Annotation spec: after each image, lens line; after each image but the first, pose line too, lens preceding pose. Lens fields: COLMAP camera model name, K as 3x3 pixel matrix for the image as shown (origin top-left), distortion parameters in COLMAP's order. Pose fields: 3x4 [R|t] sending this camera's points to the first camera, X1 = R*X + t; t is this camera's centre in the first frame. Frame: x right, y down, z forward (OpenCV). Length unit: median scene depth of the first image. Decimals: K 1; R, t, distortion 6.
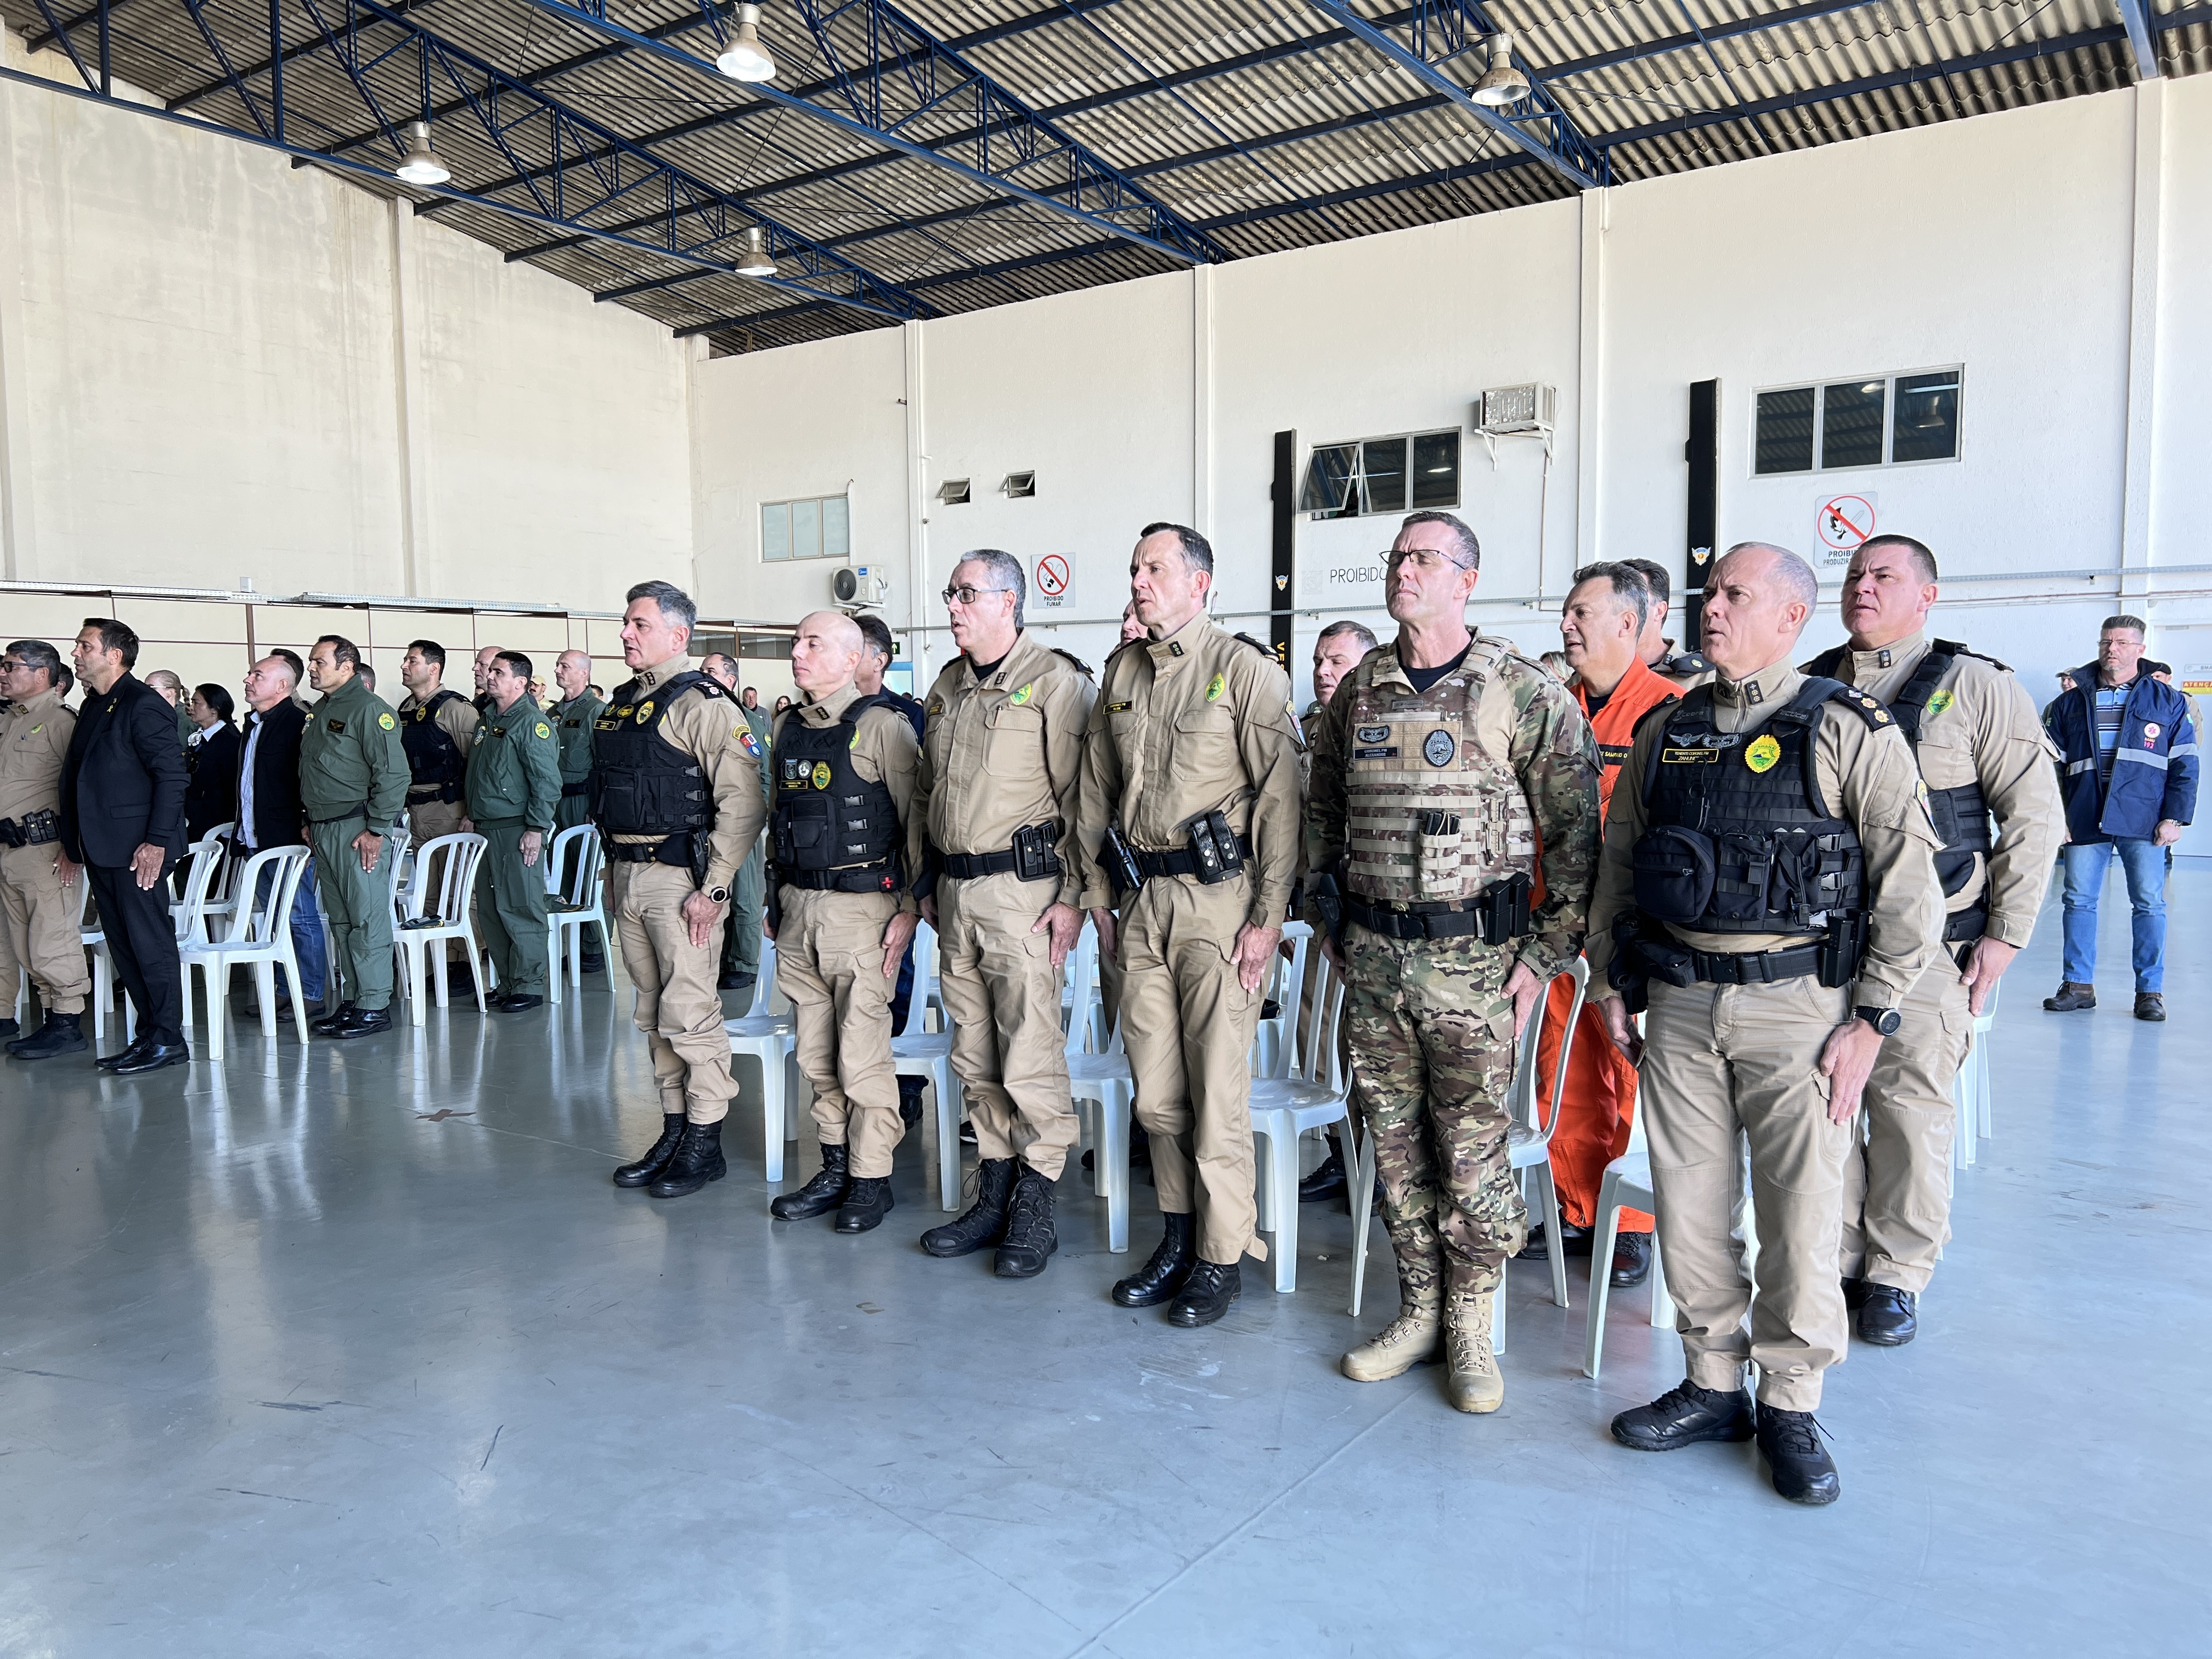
lens RADIAL K [[1628.8, 0, 1108.3], [0, 1628.8, 848.6], [0, 0, 1]] dist [0.042933, -0.062647]
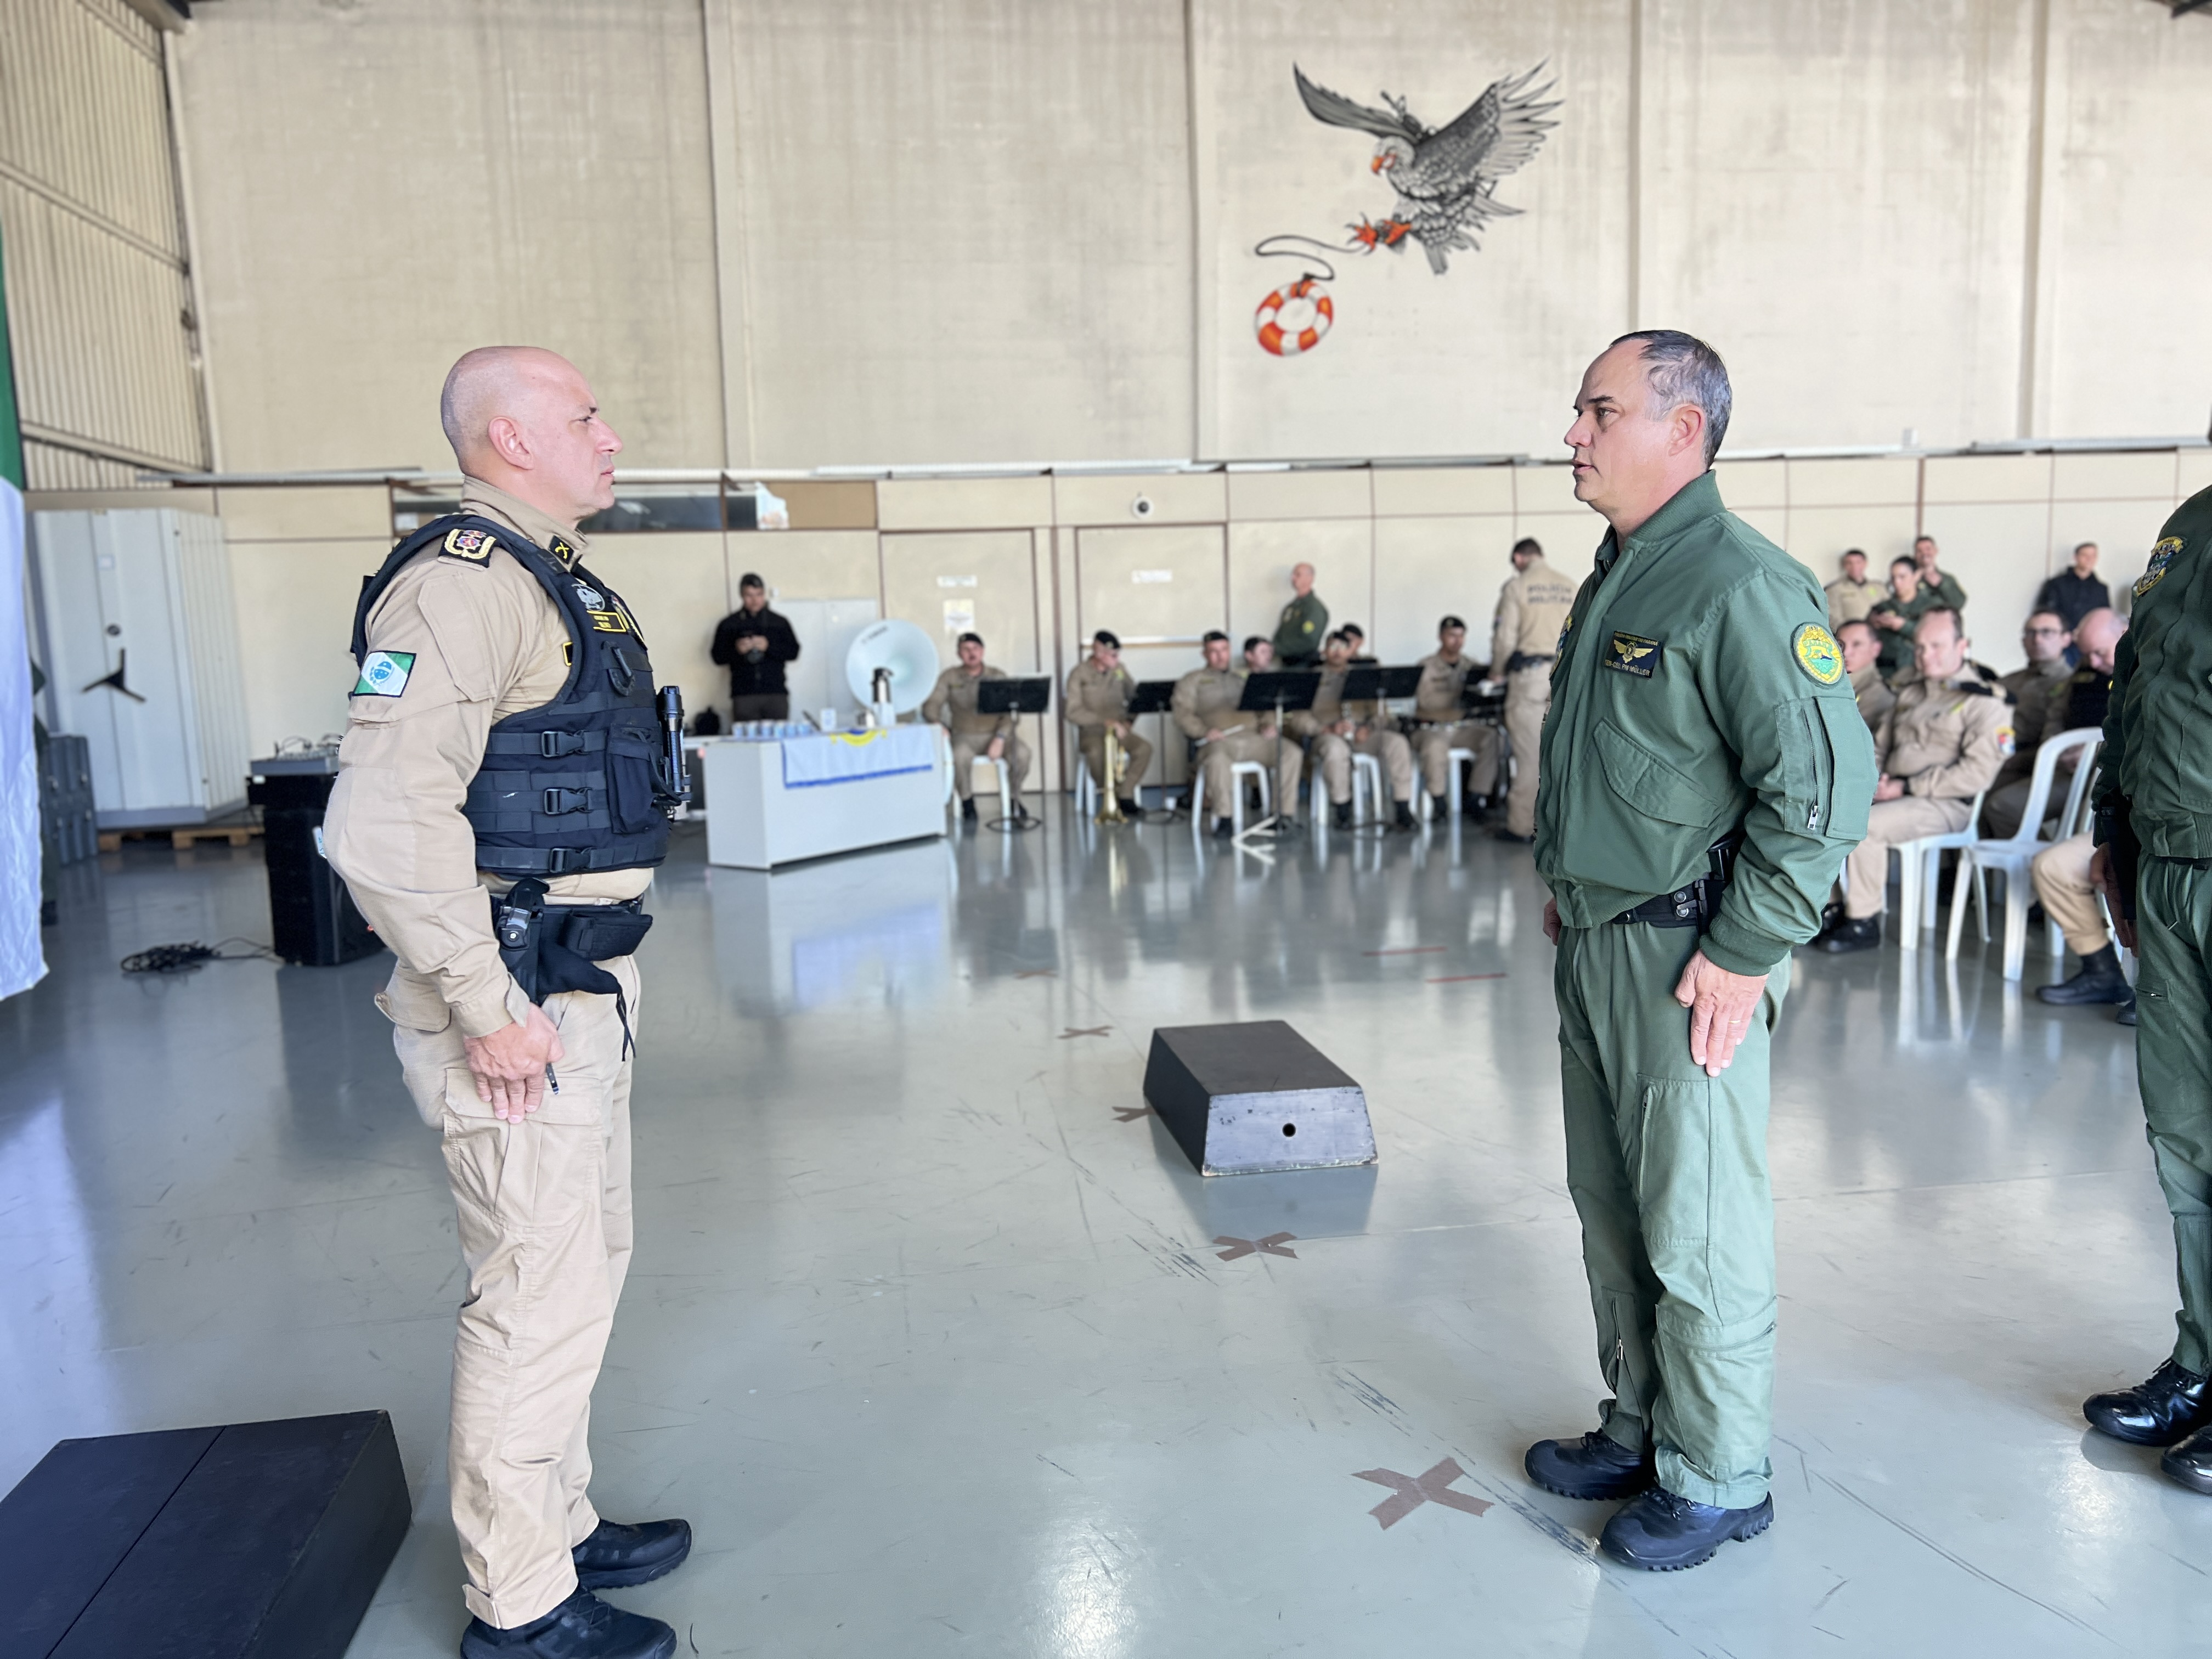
lens RADIAL K [[1645.8, 0, 1105.9], [0, 1645.8, 826.1], [0, 0, 1]] dist [0.054576, -0.049344]
pose [[0.704471, 0.077169, -0.705525, -0.129370], [-0.039080, 0.996781, 0.070004, 0.001967], [0.708656, -0.021744, 0.705219, 0.038828]]
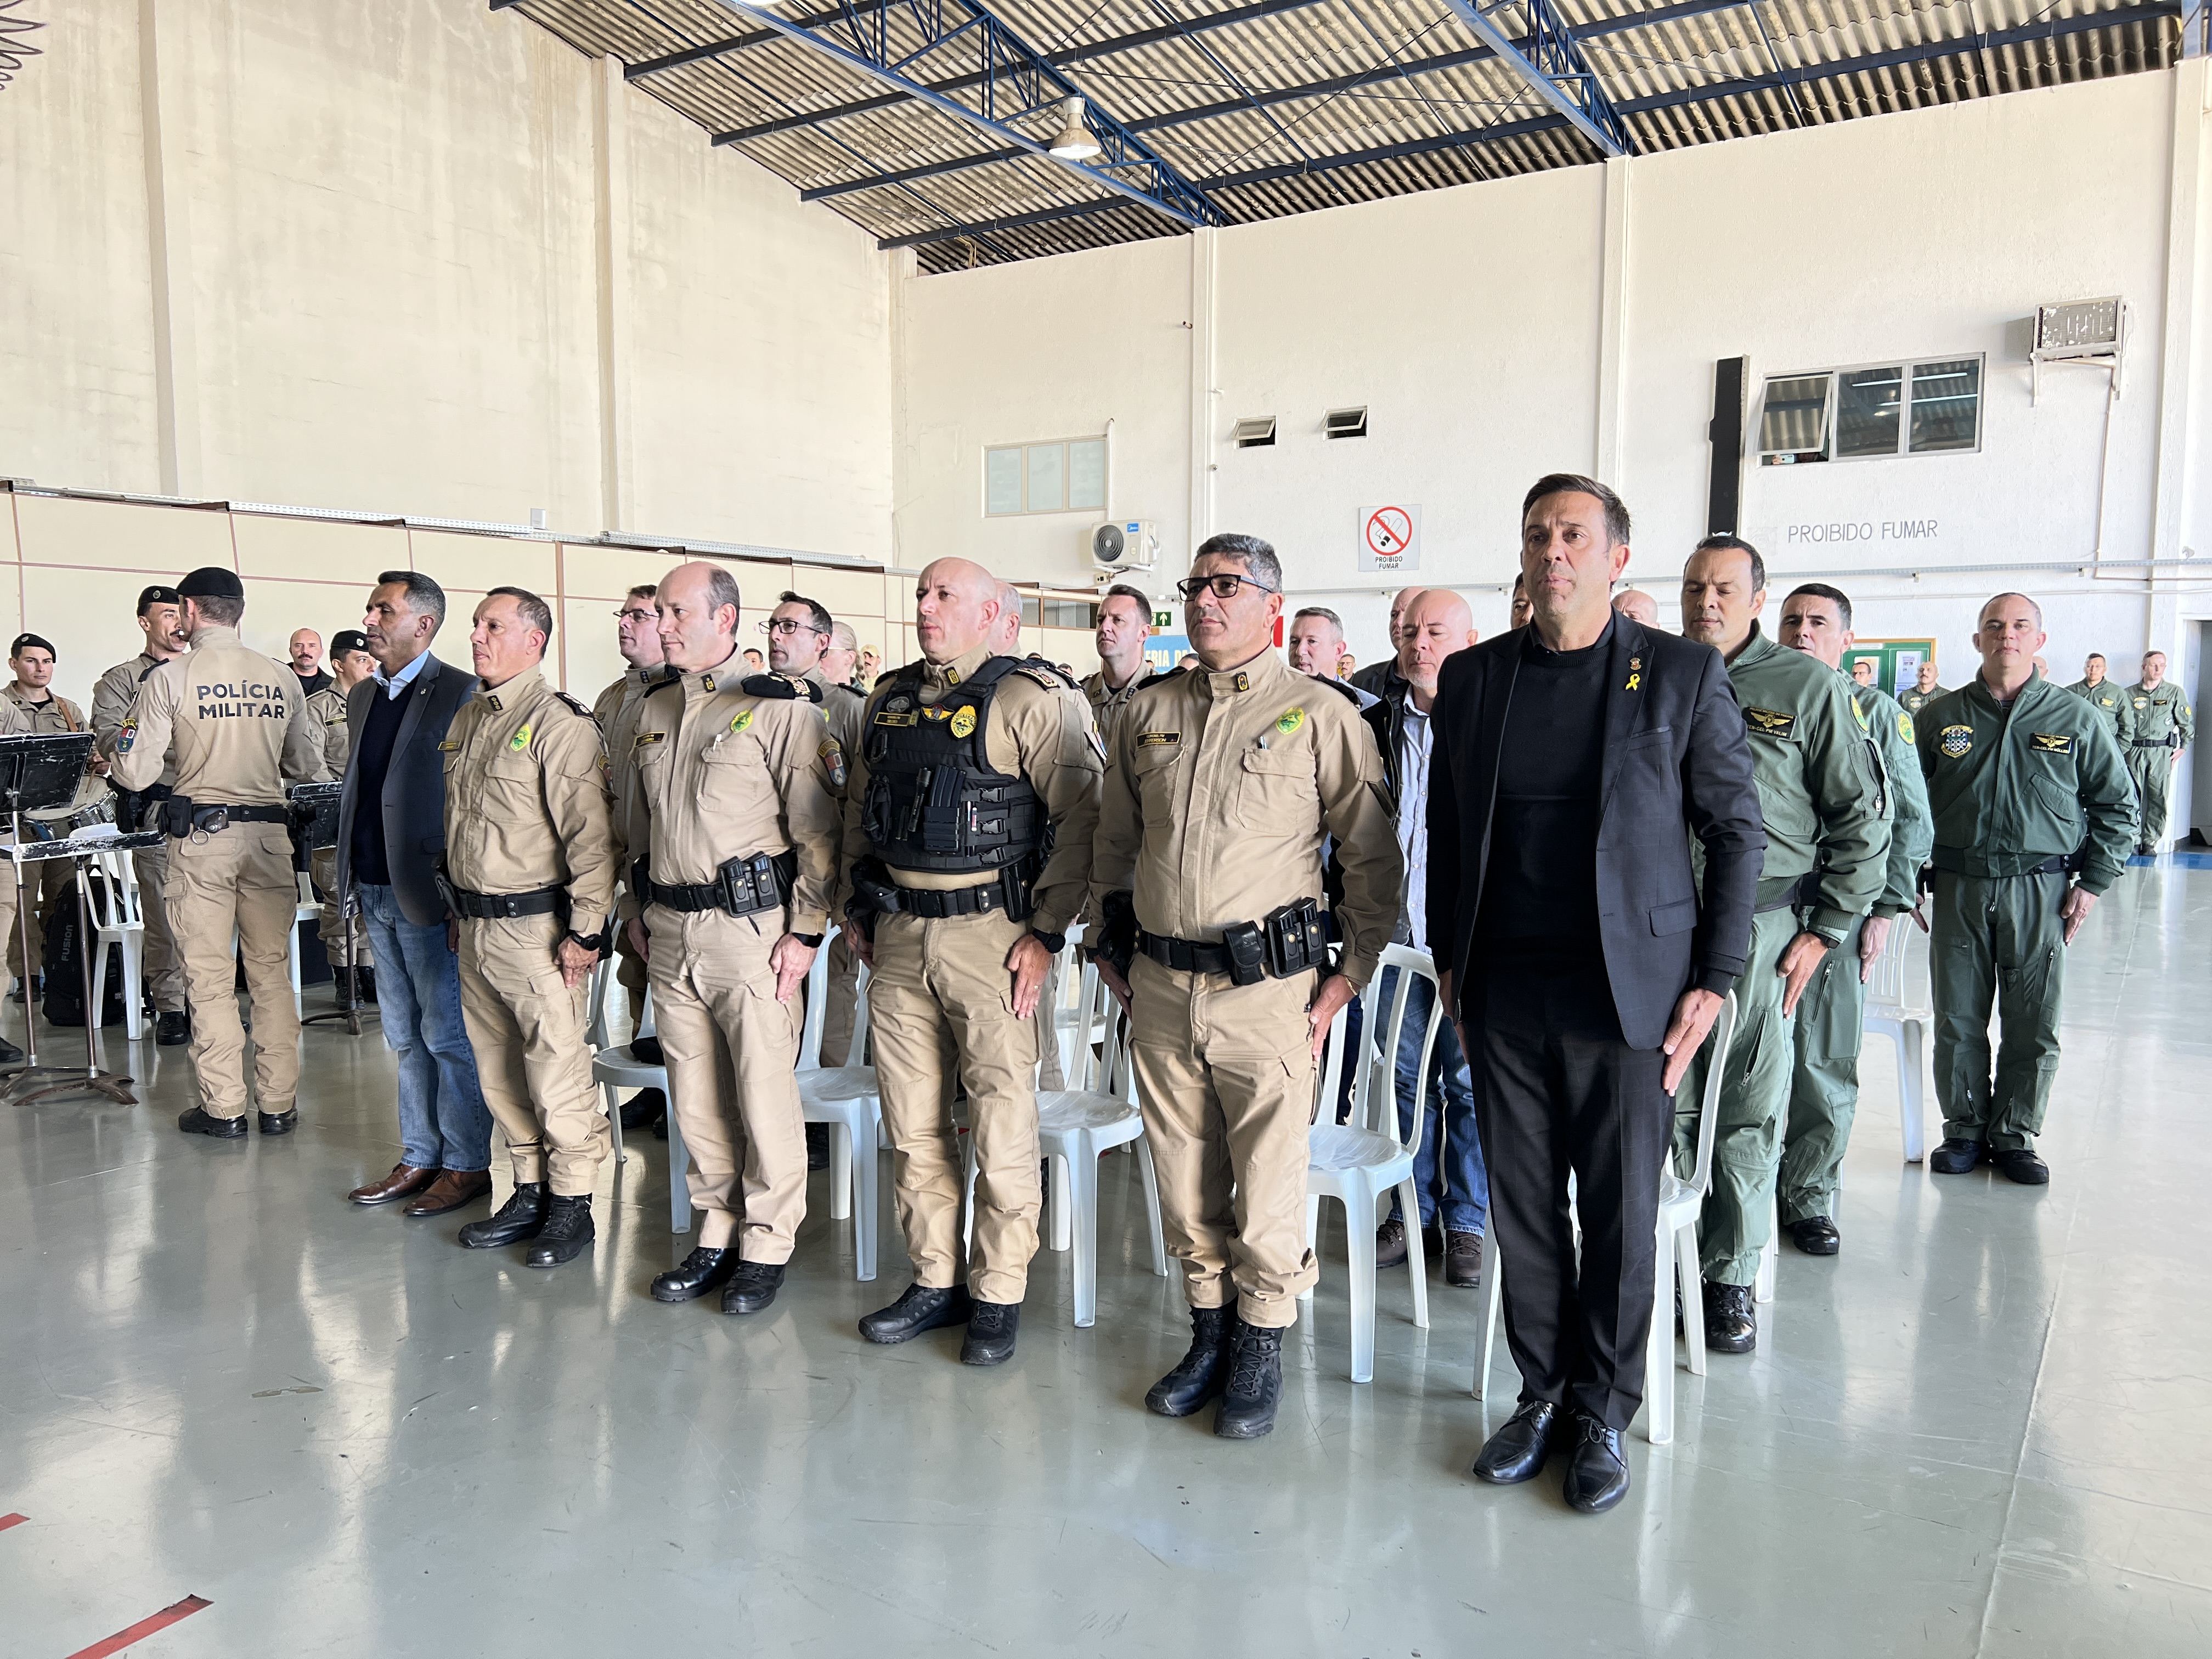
lens RADIAL K [[1666.9, 0, 1102.0], [0, 1666.9, 838.7], [0, 0, 1]] dist [0.054378, -0.056366]
pose [[0.998949, 0.007348, 0.045237, -0.212166], [-0.007379, 0.999973, 0.000504, -0.009782], [-0.045232, -0.000837, 0.998976, 0.145400]]
